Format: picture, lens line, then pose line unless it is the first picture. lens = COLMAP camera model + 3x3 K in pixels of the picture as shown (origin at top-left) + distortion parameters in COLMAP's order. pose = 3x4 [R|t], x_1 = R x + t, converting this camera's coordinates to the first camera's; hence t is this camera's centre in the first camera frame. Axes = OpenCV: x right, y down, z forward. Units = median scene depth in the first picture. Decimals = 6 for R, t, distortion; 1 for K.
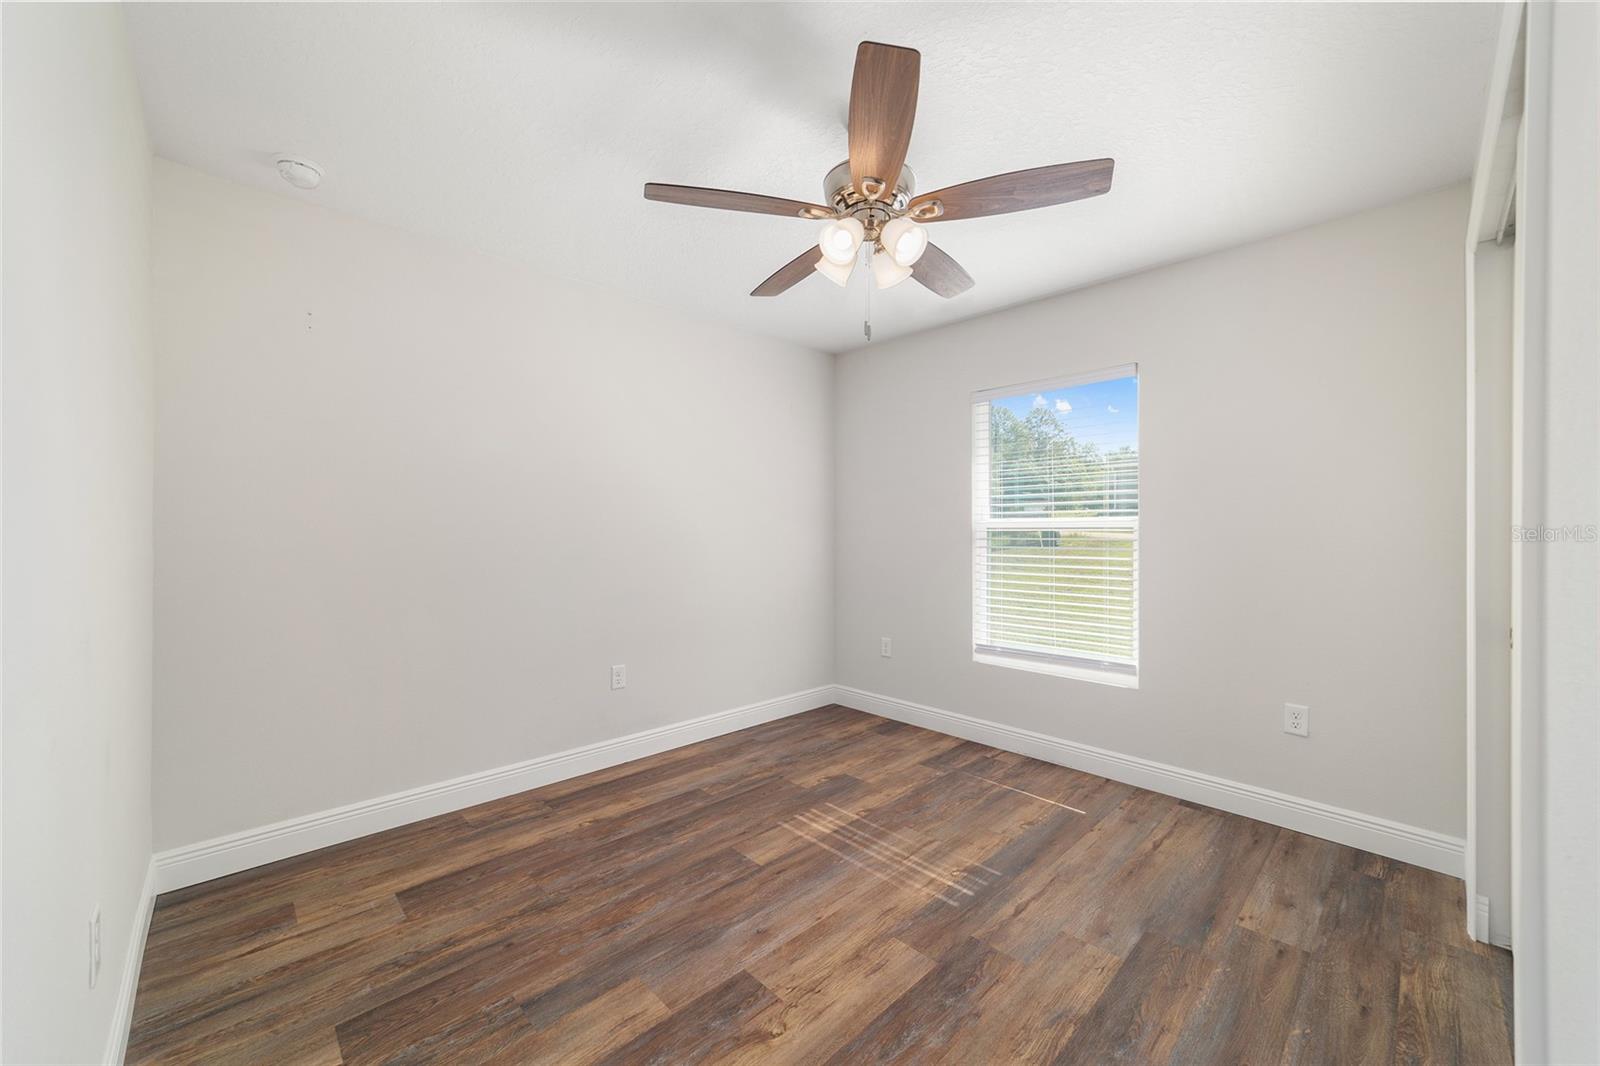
lens RADIAL K [[621.5, 0, 819.7], [0, 621.5, 529.0], [0, 0, 1]] dist [-0.000711, 0.000215]
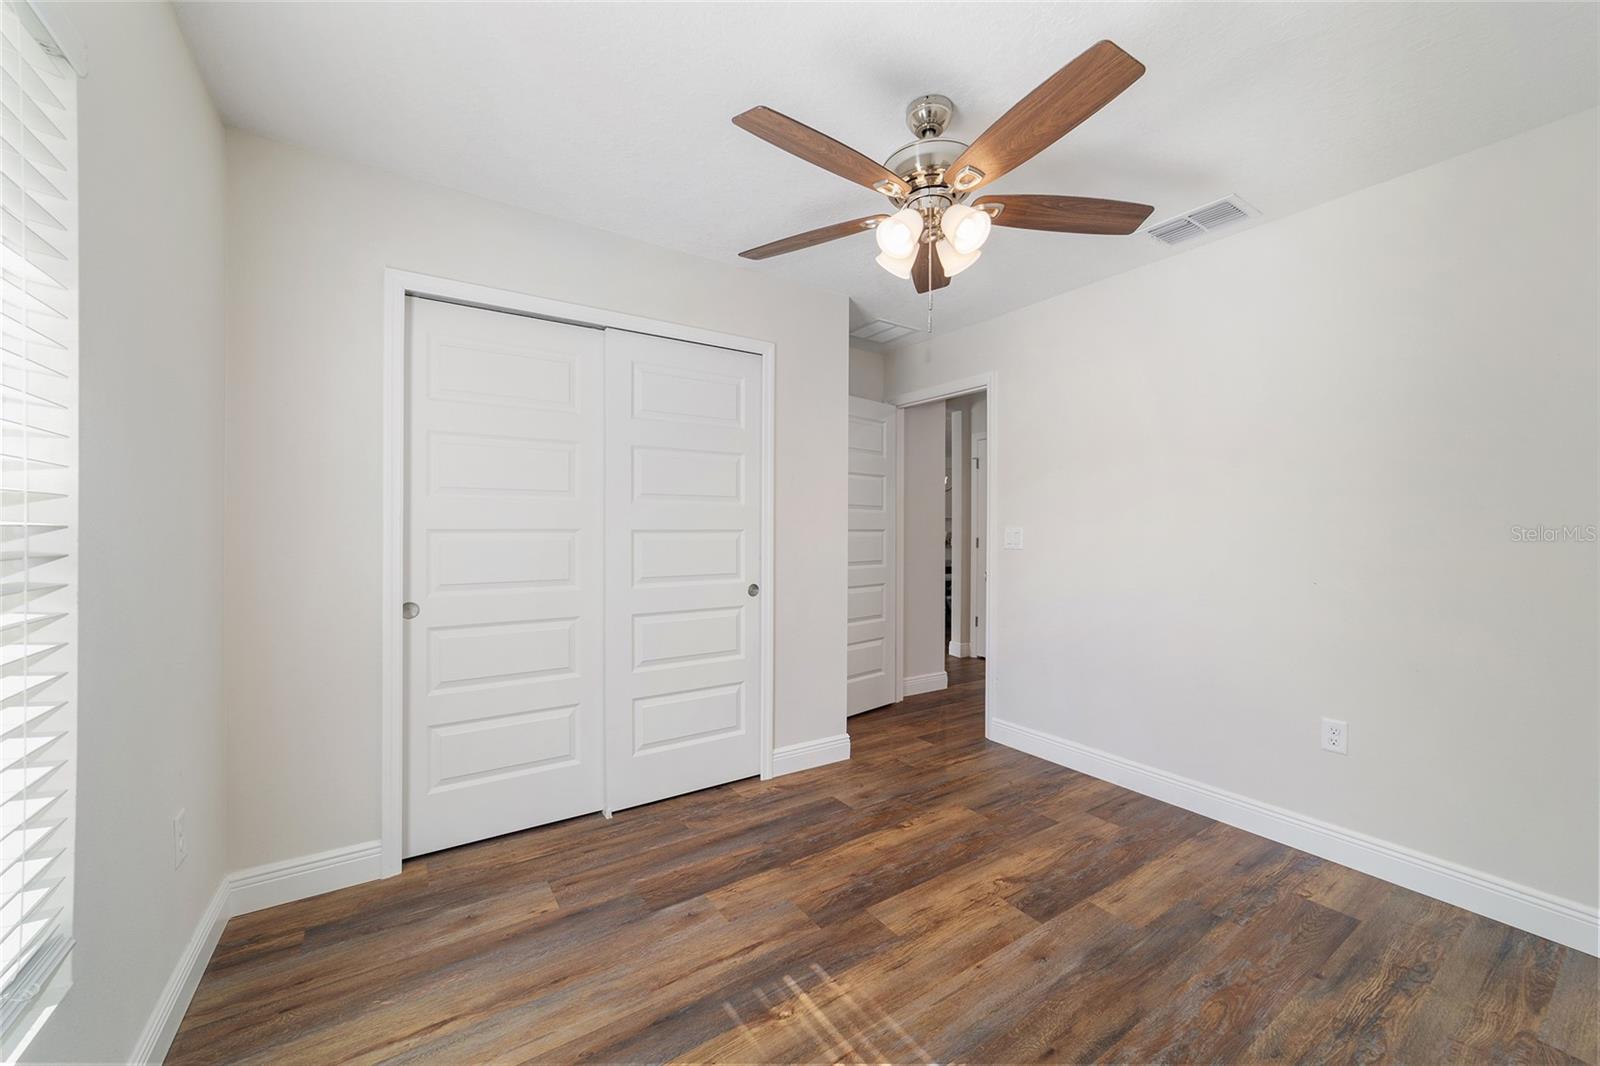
lens RADIAL K [[621.5, 0, 819.7], [0, 621.5, 529.0], [0, 0, 1]] dist [-0.000711, 0.000215]
pose [[-0.983673, -0.006967, 0.179828, 0.068735], [-0.007711, 0.999964, -0.003439, 0.011003], [-0.179797, -0.004769, -0.983692, 1.987649]]
